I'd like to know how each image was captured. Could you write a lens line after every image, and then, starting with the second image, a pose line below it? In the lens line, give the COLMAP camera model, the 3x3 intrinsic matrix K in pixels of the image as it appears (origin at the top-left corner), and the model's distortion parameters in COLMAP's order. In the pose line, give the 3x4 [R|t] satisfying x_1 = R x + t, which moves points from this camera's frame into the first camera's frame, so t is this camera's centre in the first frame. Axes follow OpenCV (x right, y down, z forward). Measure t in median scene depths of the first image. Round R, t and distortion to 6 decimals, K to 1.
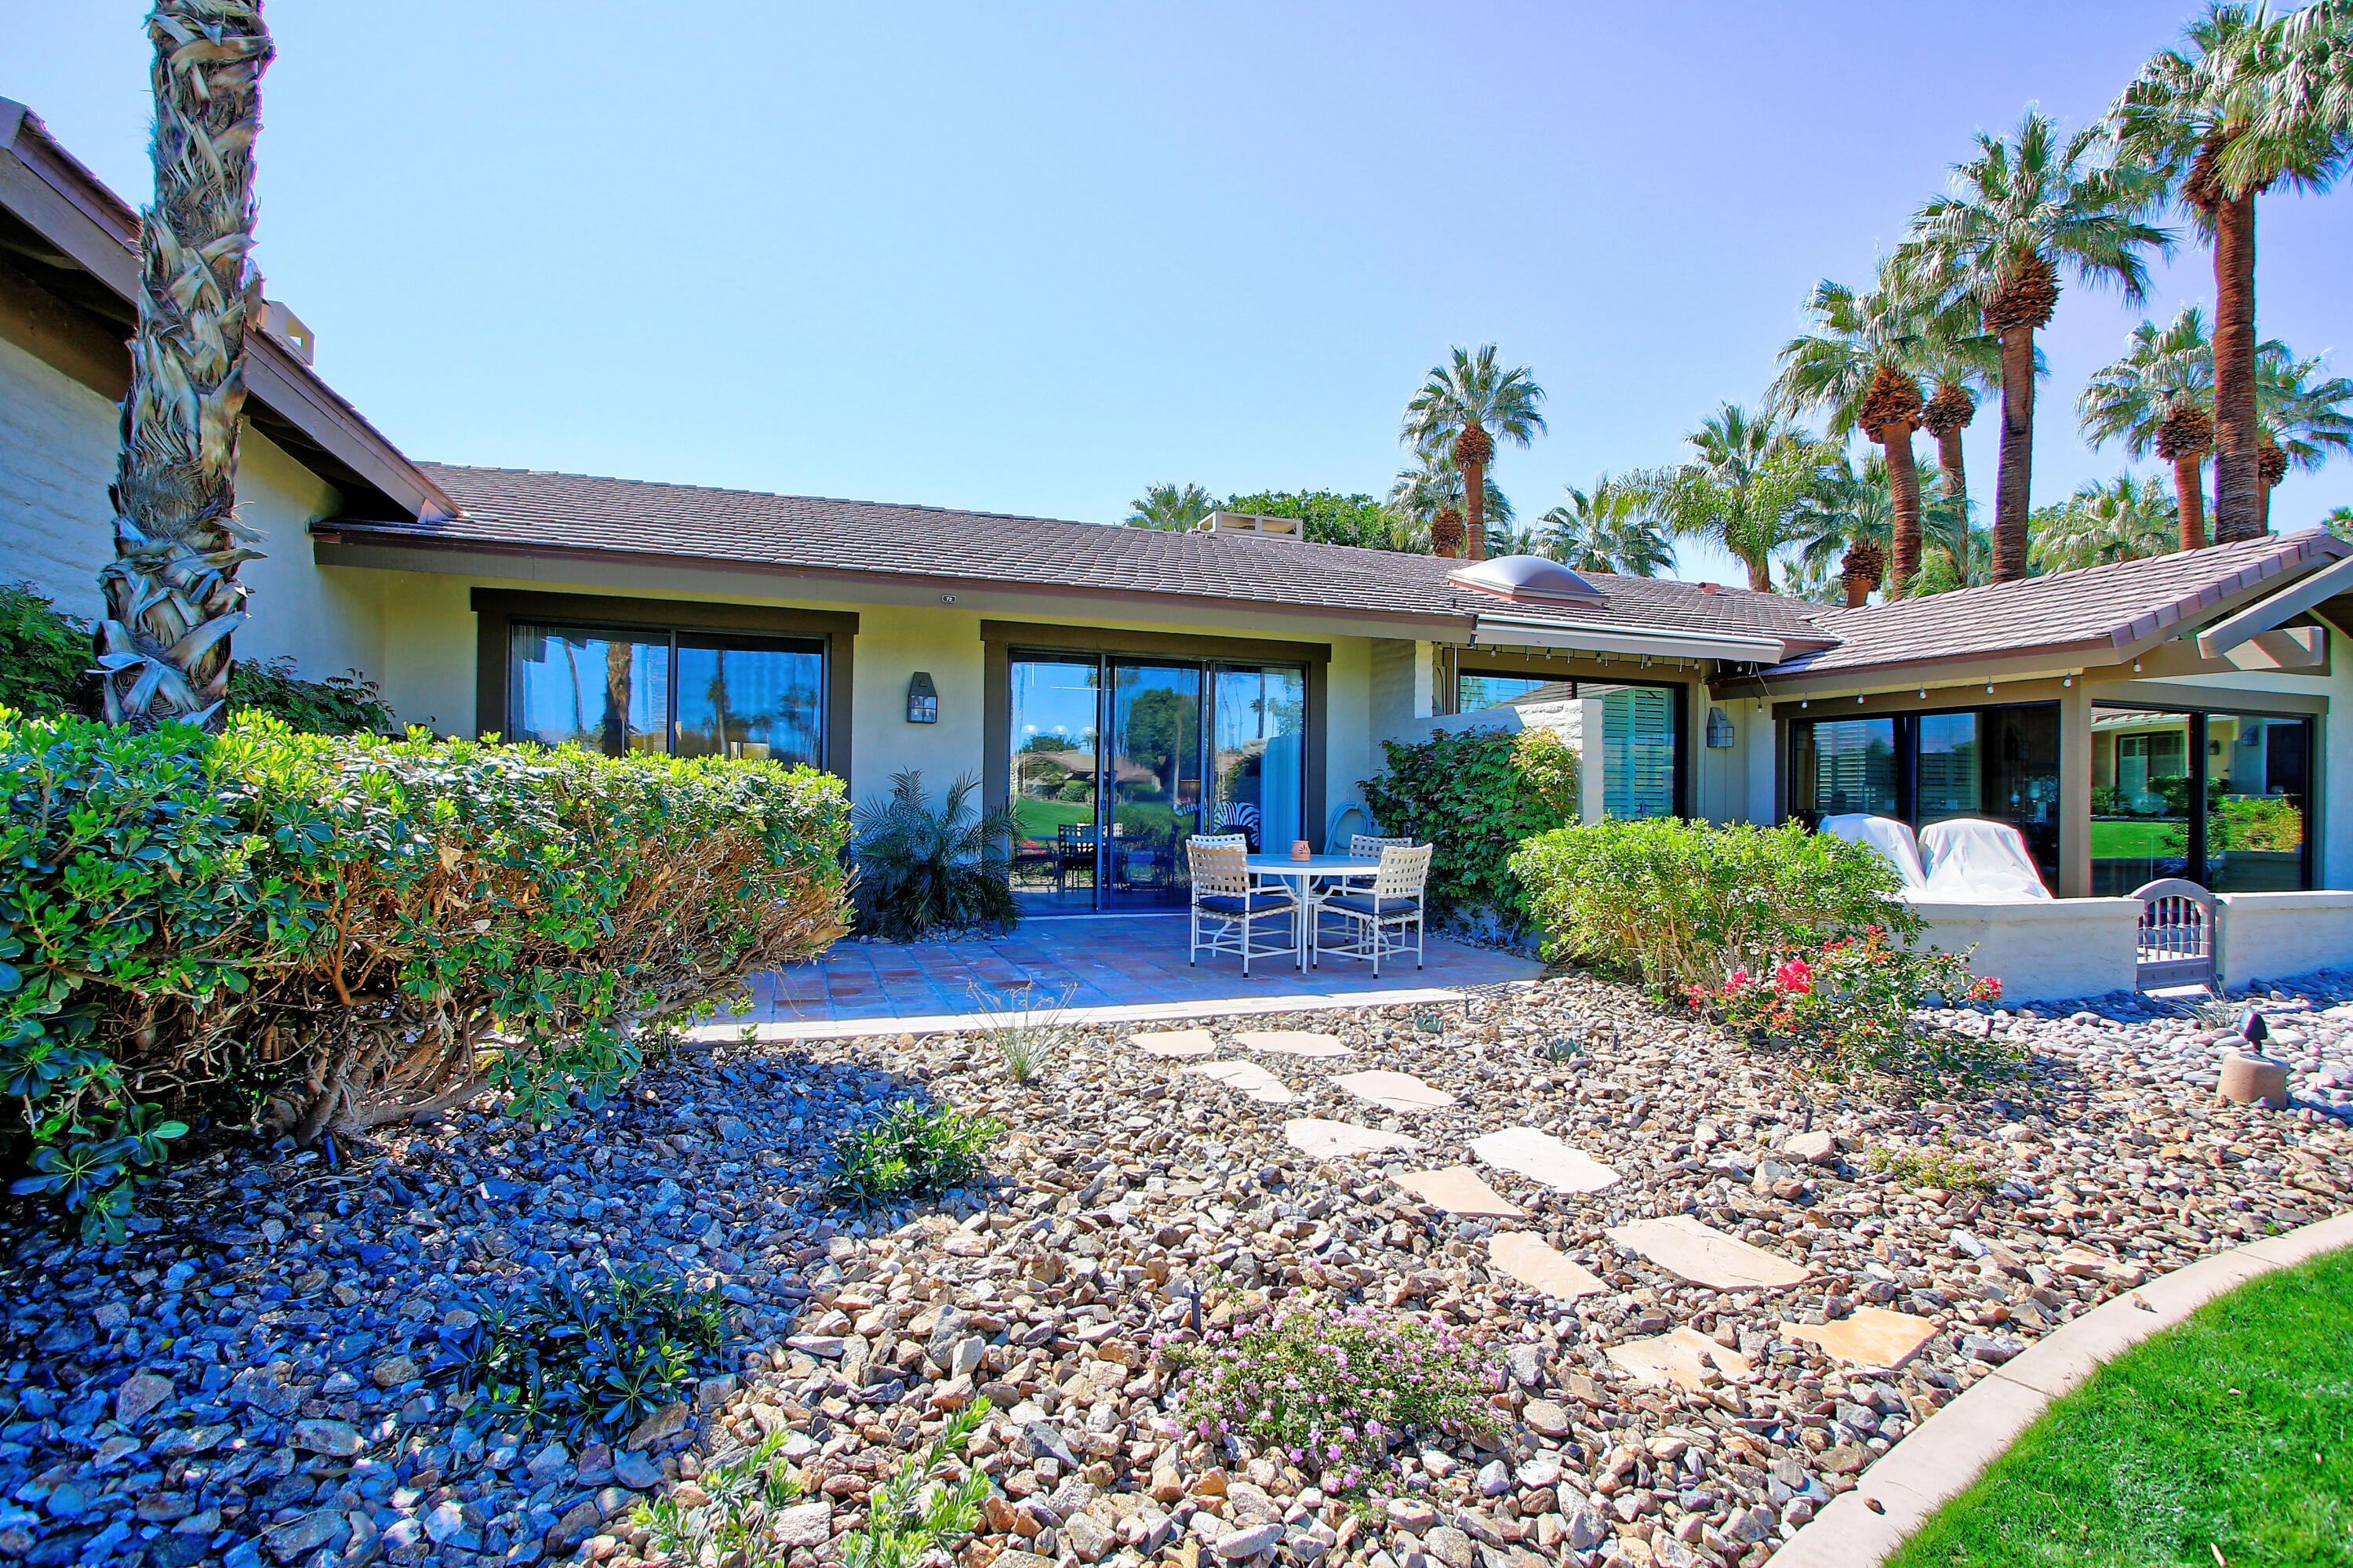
lens RADIAL K [[1135.6, 0, 1169.8], [0, 1135.6, 798.6], [0, 0, 1]] dist [-0.011133, -0.000292]
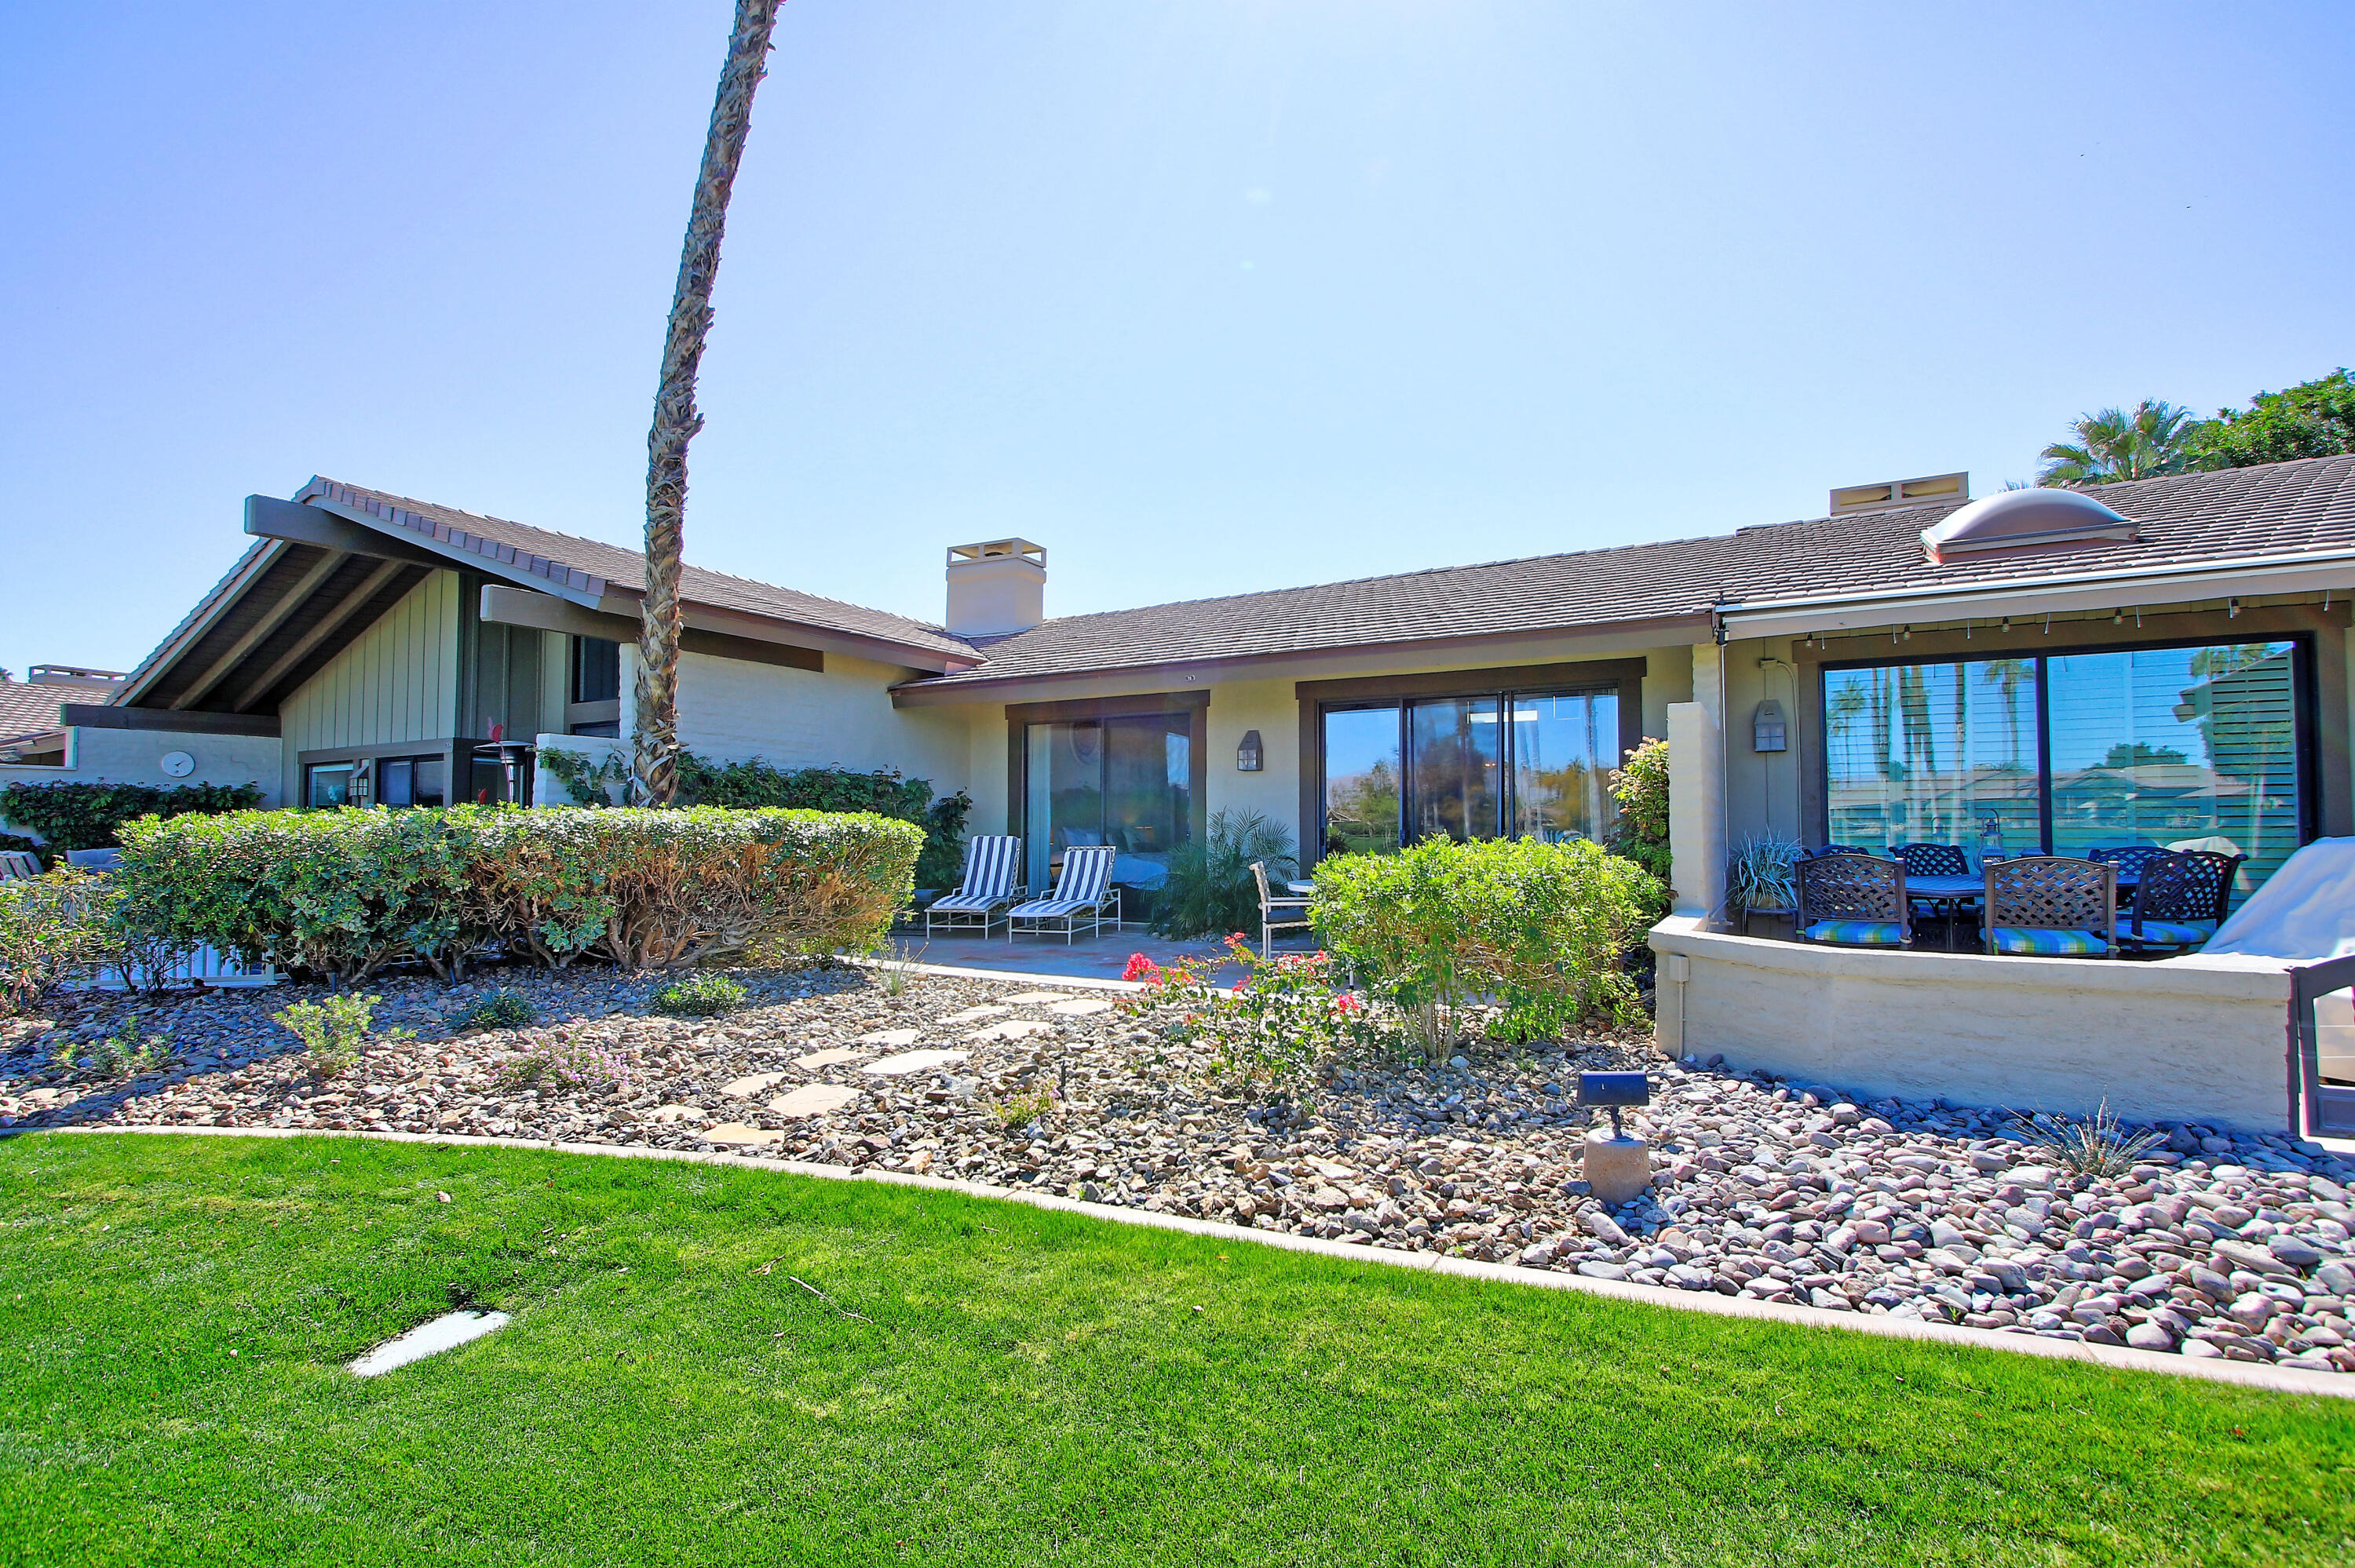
lens RADIAL K [[1136.4, 0, 1170.8], [0, 1136.4, 798.6], [0, 0, 1]] dist [-0.011133, -0.000292]
pose [[0.603561, -0.030870, -0.796719, 0.710933], [0.008596, 0.999444, -0.032213, 0.007752], [0.797271, 0.012593, 0.603491, 0.142668]]
